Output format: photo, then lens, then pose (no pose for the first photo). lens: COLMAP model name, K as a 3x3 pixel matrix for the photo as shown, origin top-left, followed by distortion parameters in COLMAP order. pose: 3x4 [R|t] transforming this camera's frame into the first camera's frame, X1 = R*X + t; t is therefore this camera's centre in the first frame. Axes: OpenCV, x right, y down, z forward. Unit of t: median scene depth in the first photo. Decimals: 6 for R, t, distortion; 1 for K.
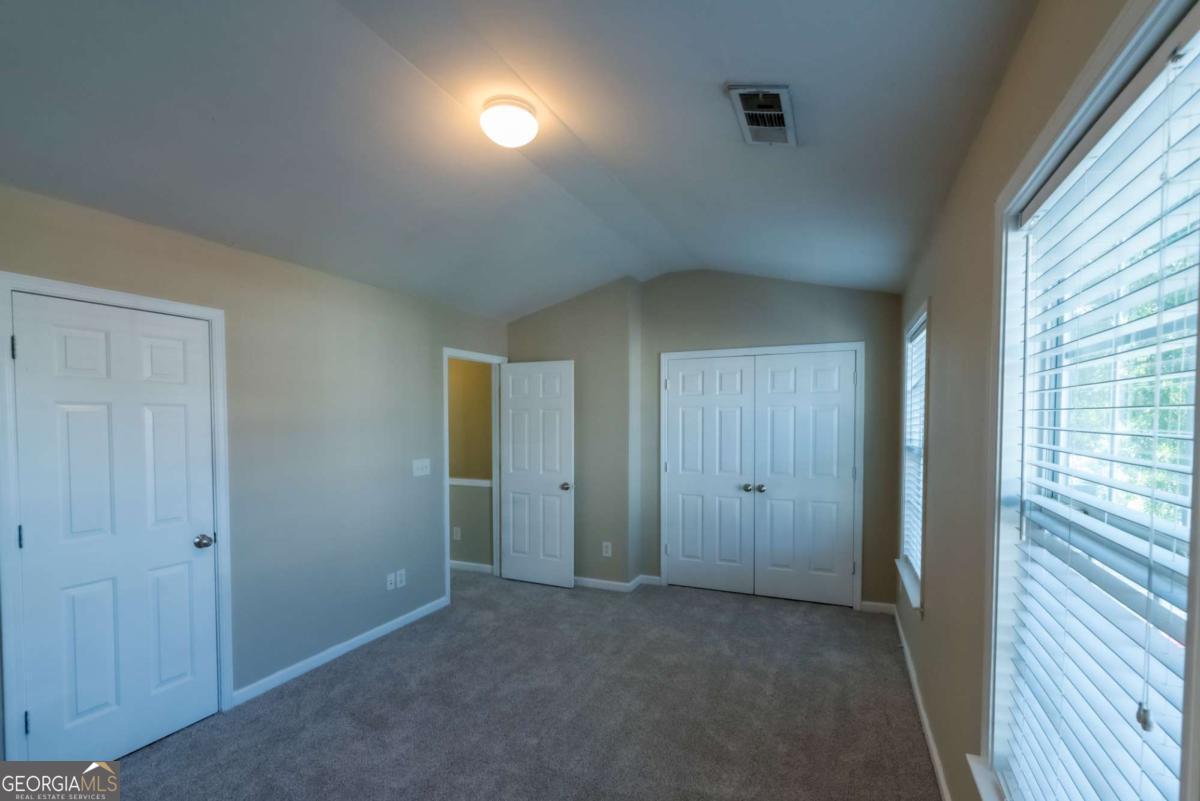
lens RADIAL K [[537.1, 0, 605.7], [0, 537.1, 359.0], [0, 0, 1]] dist [-0.001324, -0.000064]
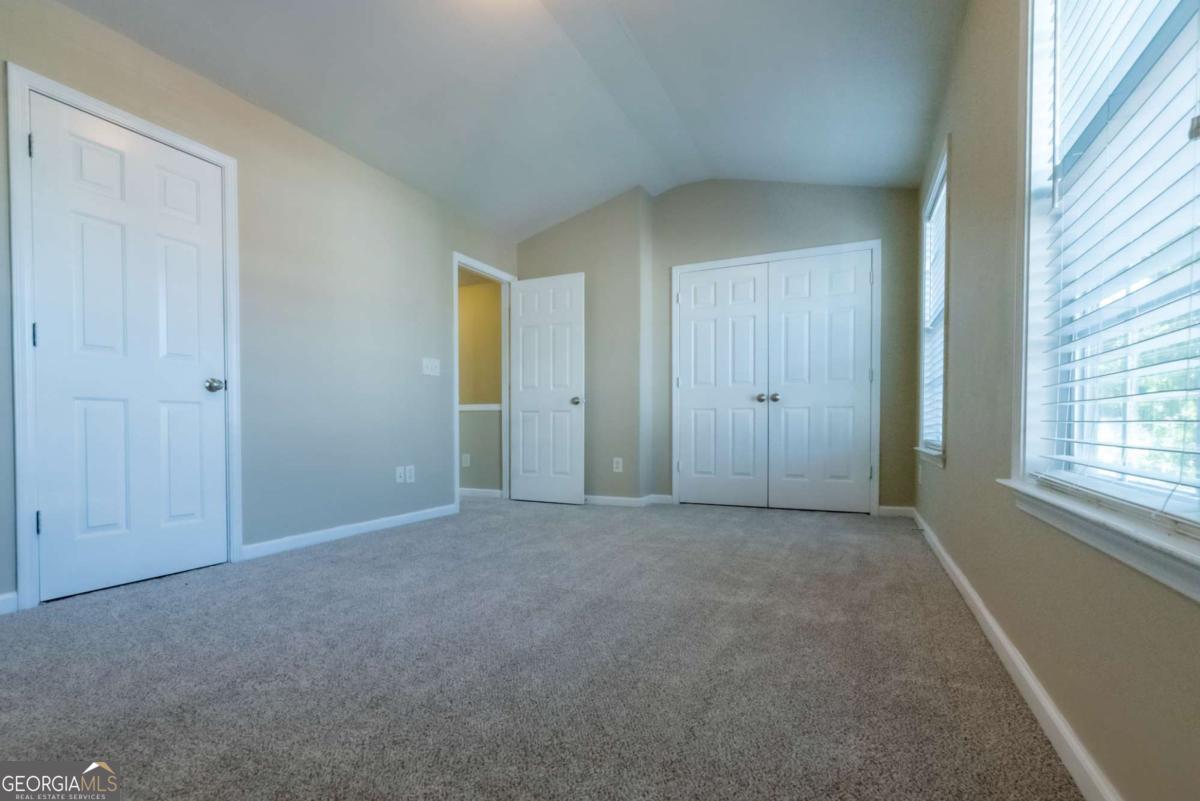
lens RADIAL K [[537.1, 0, 602.7], [0, 537.1, 433.8], [0, 0, 1]] dist [-0.001324, -0.000064]
pose [[0.999773, 0.000072, -0.021288, -0.004845], [-0.000322, 0.999931, -0.011744, 0.340012], [0.021285, 0.011748, 0.999704, 0.014163]]
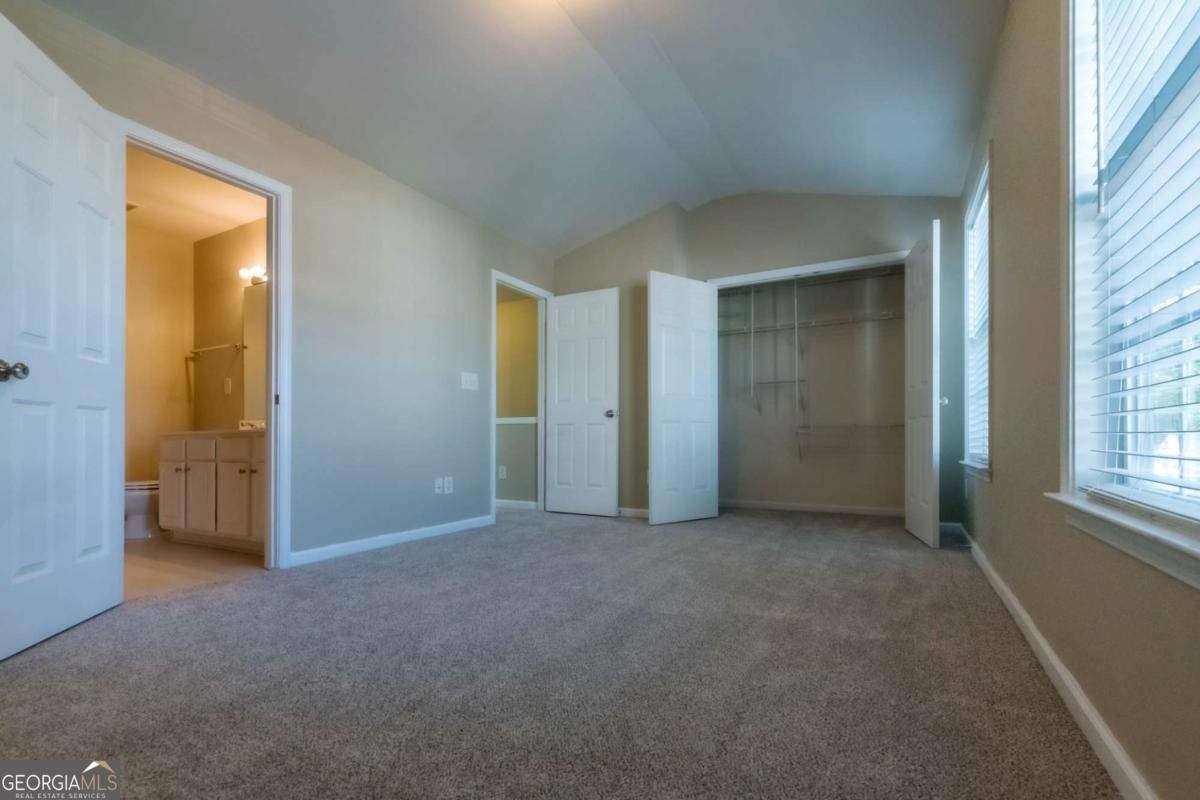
lens RADIAL K [[537.1, 0, 603.9], [0, 537.1, 433.1], [0, 0, 1]] dist [-0.001324, -0.000064]
pose [[0.996293, -0.000365, -0.086028, -0.000466], [-0.002955, 0.999256, -0.038454, 0.342359], [0.085978, 0.038566, 0.995550, 0.007509]]
